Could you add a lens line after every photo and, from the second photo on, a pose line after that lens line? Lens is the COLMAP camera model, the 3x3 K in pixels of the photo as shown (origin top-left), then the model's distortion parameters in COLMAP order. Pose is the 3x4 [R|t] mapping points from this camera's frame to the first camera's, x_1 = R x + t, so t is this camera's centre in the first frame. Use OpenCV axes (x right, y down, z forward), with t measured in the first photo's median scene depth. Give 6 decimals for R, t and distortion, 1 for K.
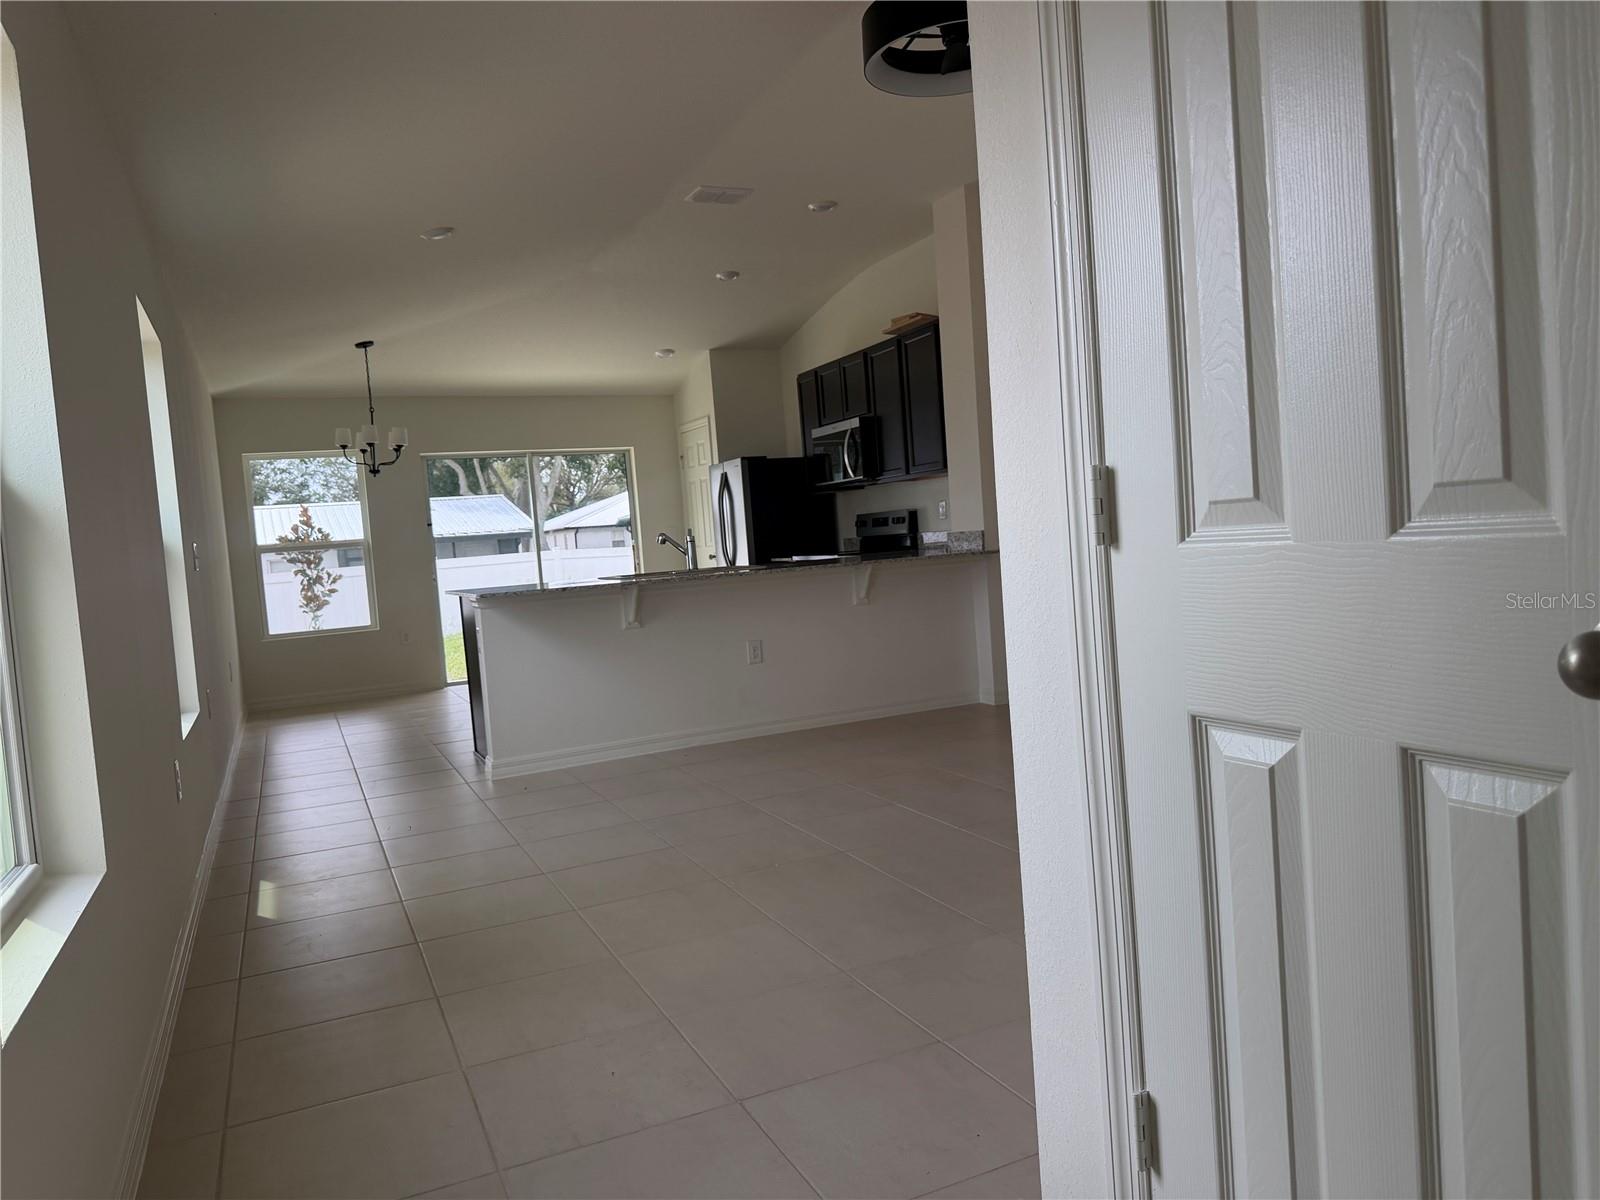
lens RADIAL K [[1134.5, 0, 800.0], [0, 1134.5, 600.0], [0, 0, 1]] dist [0.042191, -0.000313]
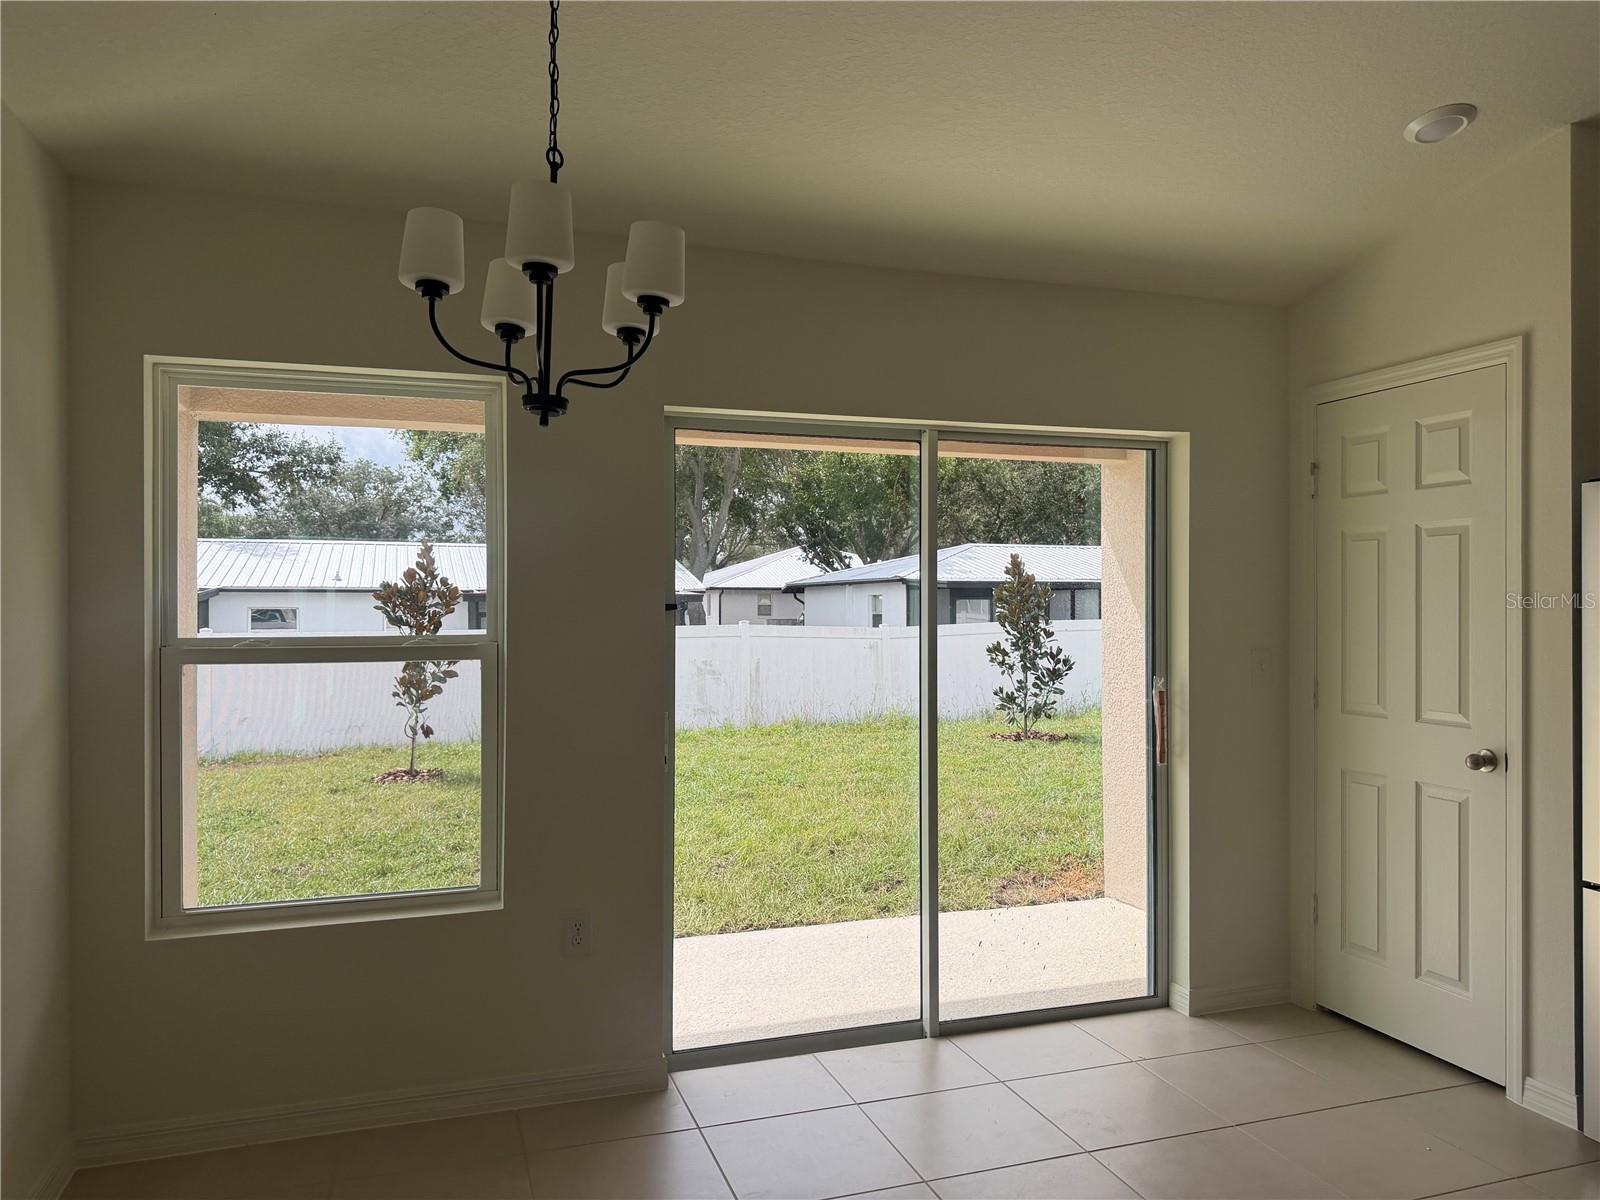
lens RADIAL K [[1113.2, 0, 811.1], [0, 1113.2, 605.2], [0, 0, 1]] dist [0.079389, -0.000521]
pose [[0.992903, 0.070464, -0.095807, -0.288859], [-0.075685, 0.995775, -0.051993, -0.059583], [0.091738, 0.058875, 0.994041, 0.765711]]
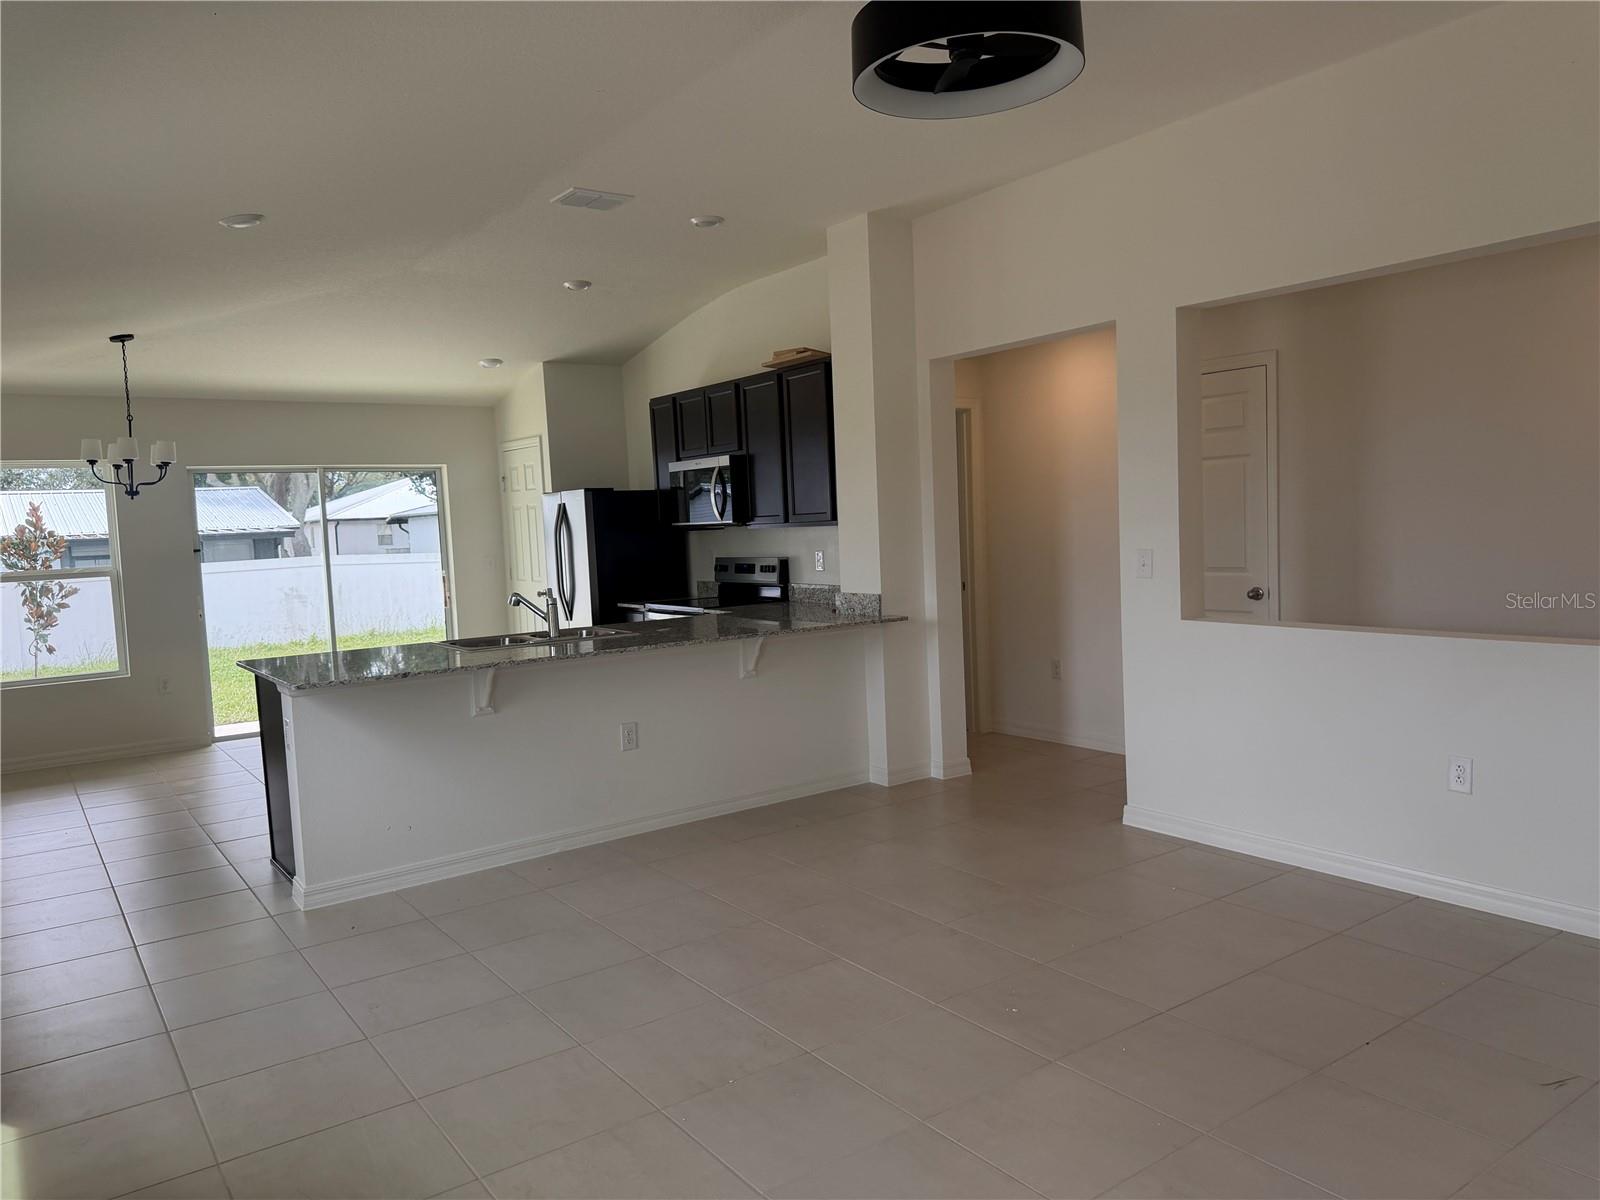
lens RADIAL K [[1129.0, 0, 819.6], [0, 1129.0, 598.1], [0, 0, 1]] dist [0.027638, -0.073279]
pose [[0.977369, 0.015935, 0.210940, -0.059975], [-0.016348, 0.999866, 0.000212, -0.045540], [-0.210908, -0.003655, 0.977499, 0.103221]]
